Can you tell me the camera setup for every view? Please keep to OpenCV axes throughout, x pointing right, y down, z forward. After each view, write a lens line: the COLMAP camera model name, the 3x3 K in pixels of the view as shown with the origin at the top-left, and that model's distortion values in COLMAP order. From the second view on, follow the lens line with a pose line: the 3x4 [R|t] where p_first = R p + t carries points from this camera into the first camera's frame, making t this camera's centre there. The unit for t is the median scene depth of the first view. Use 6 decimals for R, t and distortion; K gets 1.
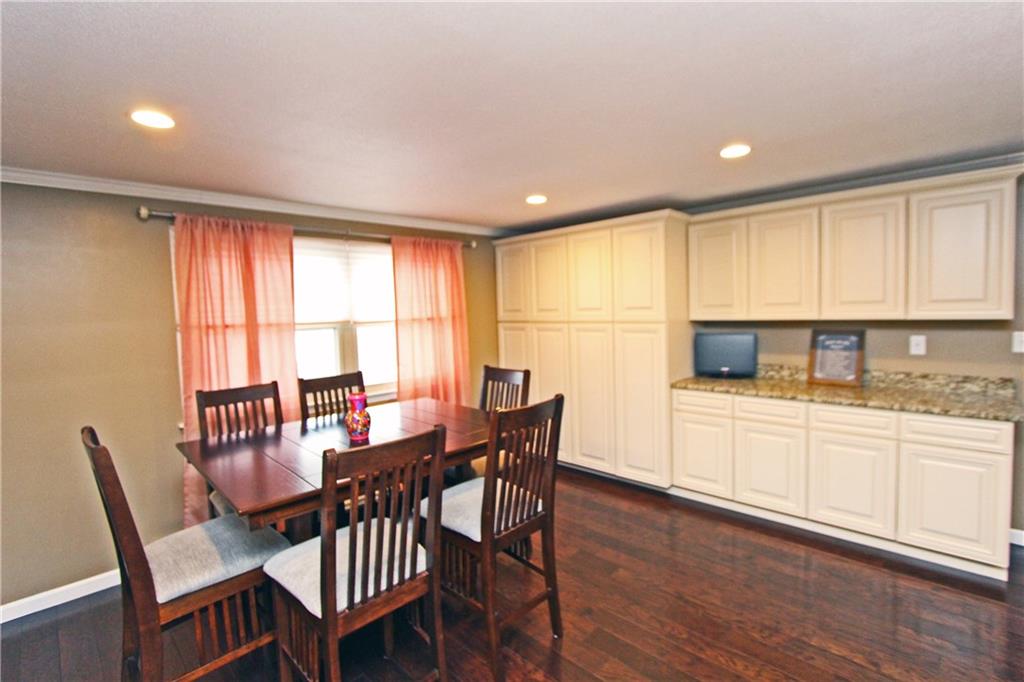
lens RADIAL K [[469.5, 0, 519.6], [0, 469.5, 338.0], [0, 0, 1]] dist [-0.014720, -0.000251]
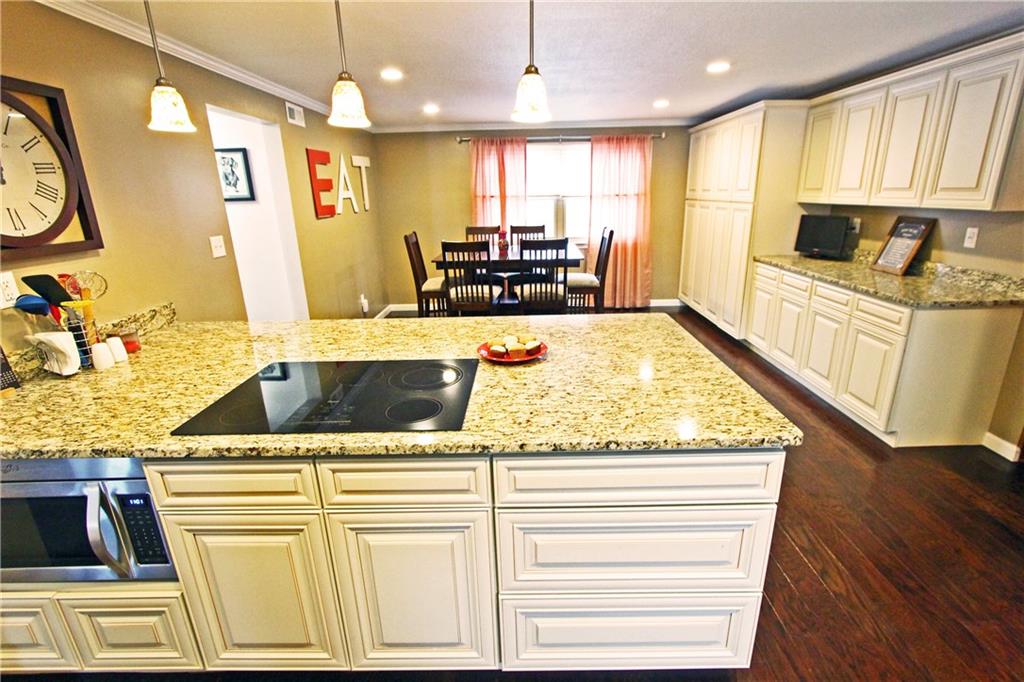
lens RADIAL K [[469.5, 0, 519.6], [0, 469.5, 338.0], [0, 0, 1]] dist [-0.014720, -0.000251]
pose [[0.687885, 0.232567, -0.687552, 0.850150], [-0.048558, 0.959899, 0.276108, -0.003423], [0.724194, -0.156544, 0.671593, -0.294239]]
